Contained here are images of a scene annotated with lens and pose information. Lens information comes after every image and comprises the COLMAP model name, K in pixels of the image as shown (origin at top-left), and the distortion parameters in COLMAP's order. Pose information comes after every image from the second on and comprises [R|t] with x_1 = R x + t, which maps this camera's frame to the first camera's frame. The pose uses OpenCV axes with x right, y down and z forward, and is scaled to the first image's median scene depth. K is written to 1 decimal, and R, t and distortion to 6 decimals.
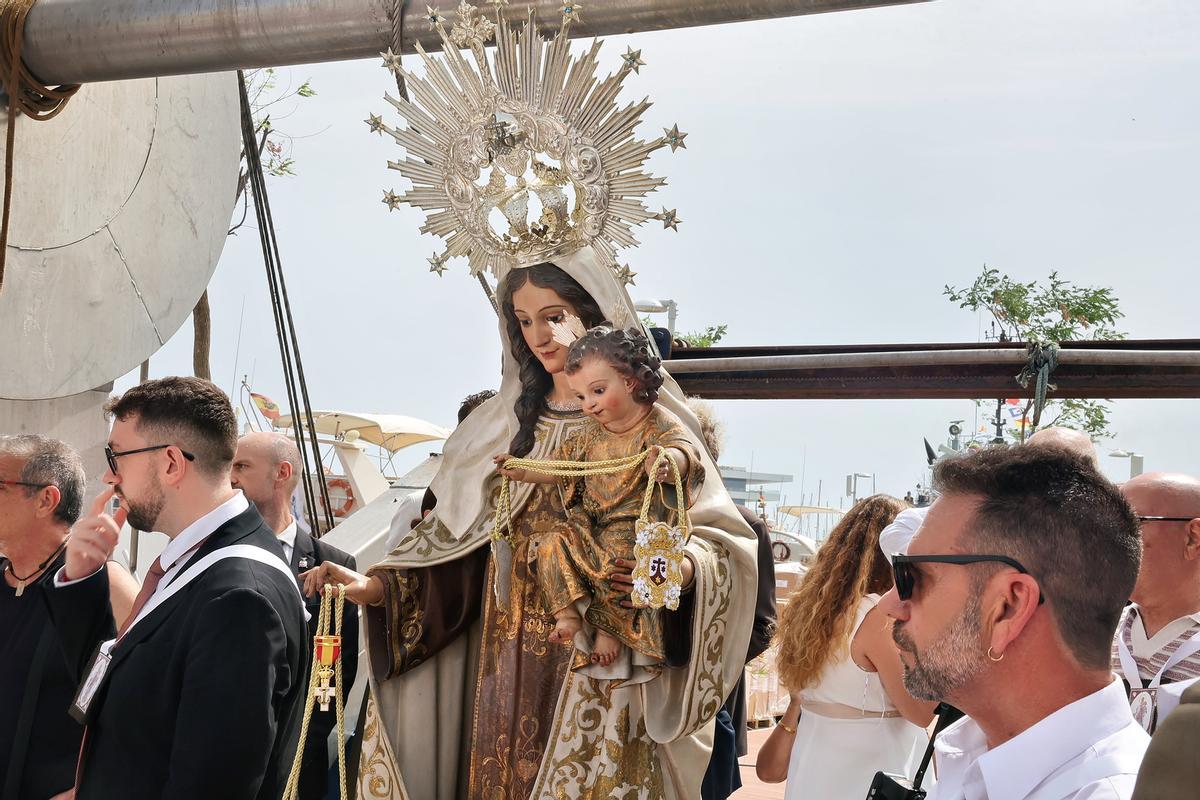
lens RADIAL K [[1789.1, 0, 605.0], [0, 1789.1, 410.7], [0, 0, 1]] dist [0.205396, 0.000000]
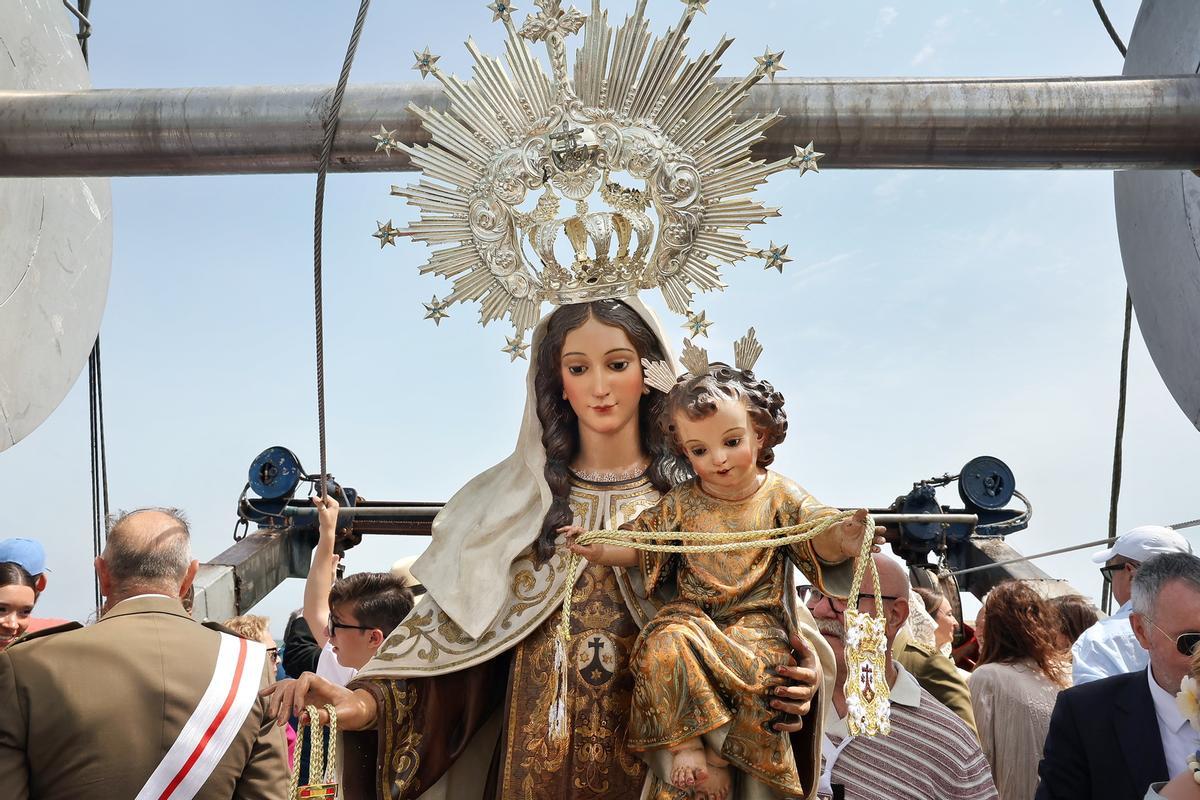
lens RADIAL K [[878.5, 0, 598.3], [0, 878.5, 406.6], [0, 0, 1]] dist [-0.060382, 0.021308]
pose [[0.919919, 0.083196, 0.383182, -0.188717], [-0.017472, 0.984958, -0.171908, 0.037056], [-0.391720, 0.151446, 0.907535, 0.624742]]
